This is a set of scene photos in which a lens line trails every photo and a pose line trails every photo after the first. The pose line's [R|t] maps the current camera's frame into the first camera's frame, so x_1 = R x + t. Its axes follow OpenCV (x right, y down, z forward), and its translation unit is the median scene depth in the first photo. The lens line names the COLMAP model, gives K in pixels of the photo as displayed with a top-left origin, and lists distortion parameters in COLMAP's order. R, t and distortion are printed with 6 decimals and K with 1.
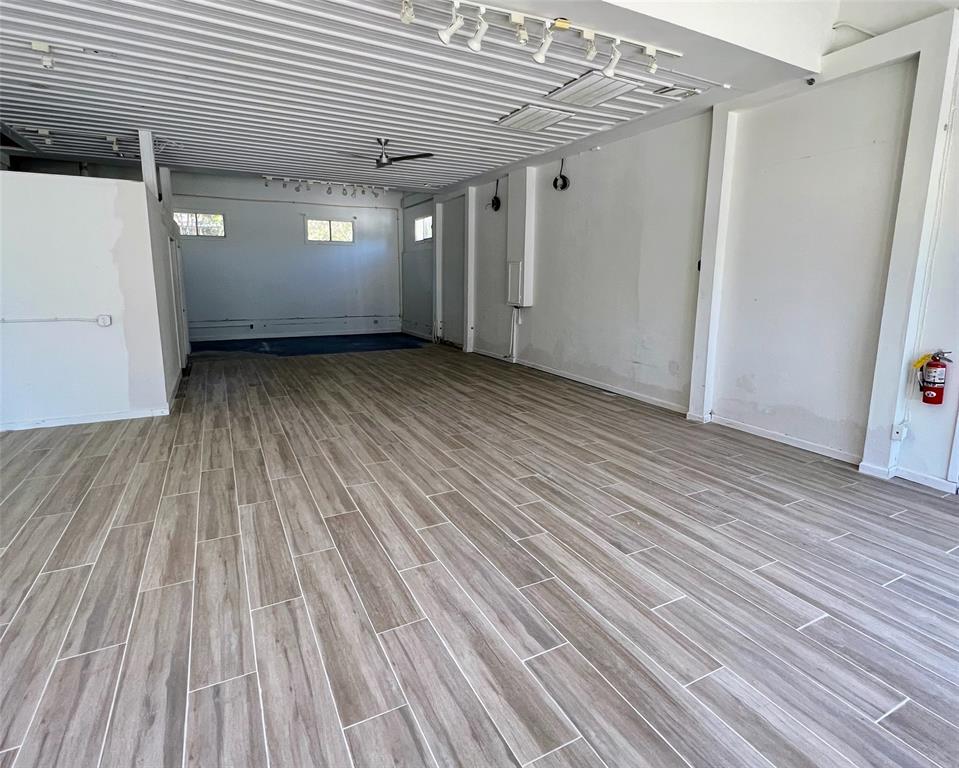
lens RADIAL K [[513.9, 0, 480.1], [0, 513.9, 376.0], [0, 0, 1]] dist [-0.001329, 0.000625]
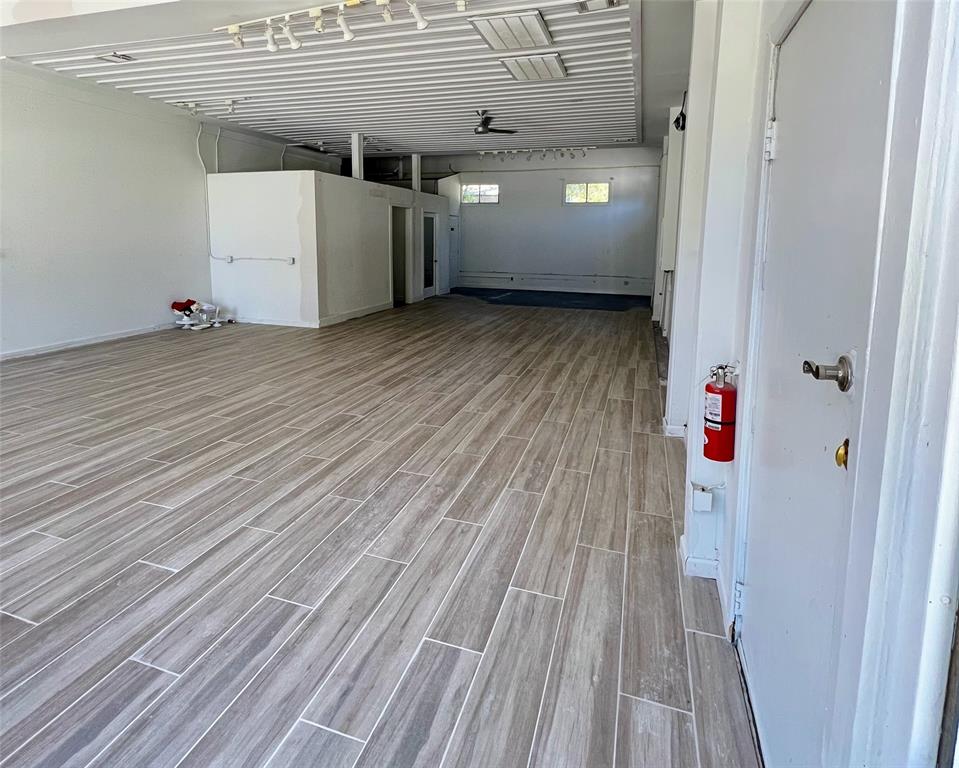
lens RADIAL K [[513.9, 0, 469.4], [0, 513.9, 314.2], [0, 0, 1]] dist [-0.001329, 0.000625]
pose [[0.696272, 0.110994, -0.709145, 1.211955], [-0.143489, 0.989553, 0.013999, -0.076922], [0.703290, 0.092007, 0.704924, 0.472936]]
